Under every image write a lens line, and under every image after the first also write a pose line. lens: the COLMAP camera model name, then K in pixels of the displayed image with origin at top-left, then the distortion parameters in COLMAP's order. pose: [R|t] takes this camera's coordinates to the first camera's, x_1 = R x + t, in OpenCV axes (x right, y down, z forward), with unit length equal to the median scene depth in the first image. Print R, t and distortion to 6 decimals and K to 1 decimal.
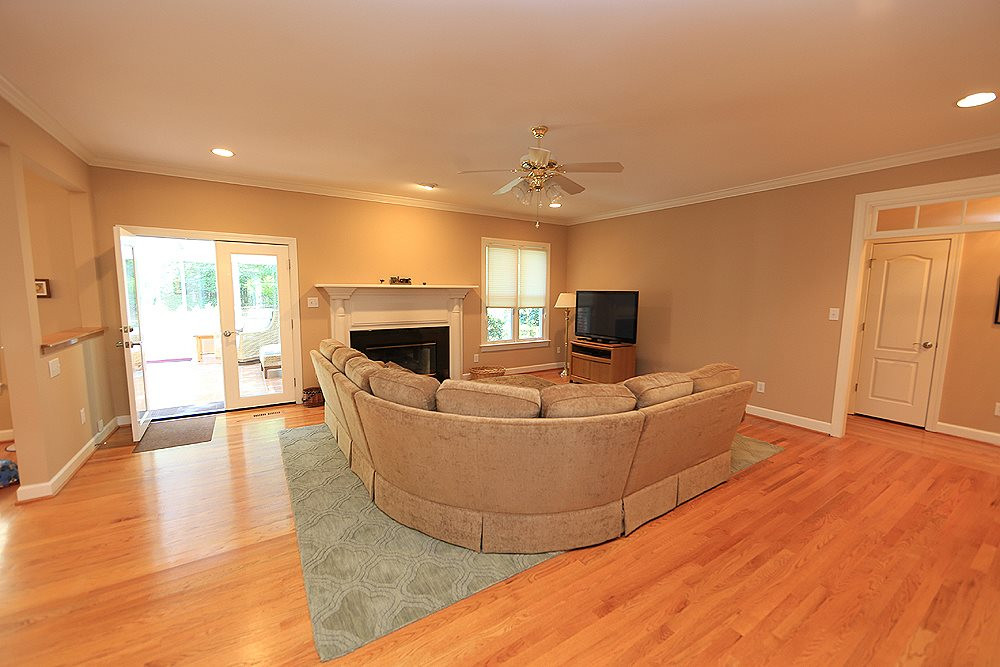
lens RADIAL K [[395.7, 0, 496.5], [0, 395.7, 335.4], [0, 0, 1]] dist [-0.009408, 0.001003]
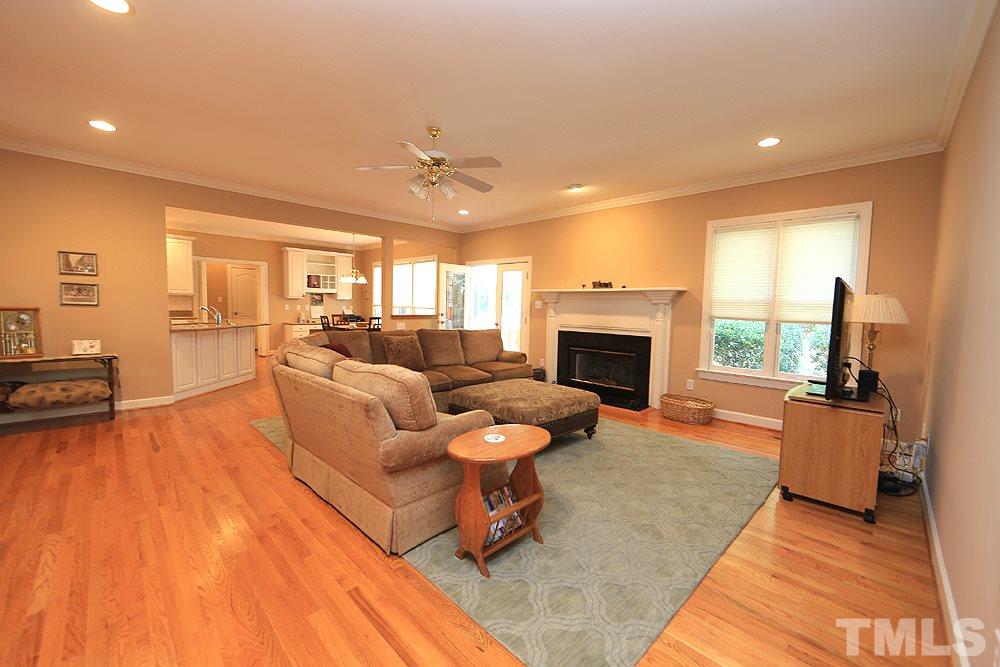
lens RADIAL K [[395.7, 0, 498.8], [0, 395.7, 332.1], [0, 0, 1]] dist [-0.009408, 0.001003]
pose [[0.211247, 0.059219, -0.975637, 0.689059], [-0.135673, 0.990277, 0.030731, -0.016610], [0.967971, 0.125875, 0.217228, 0.557751]]
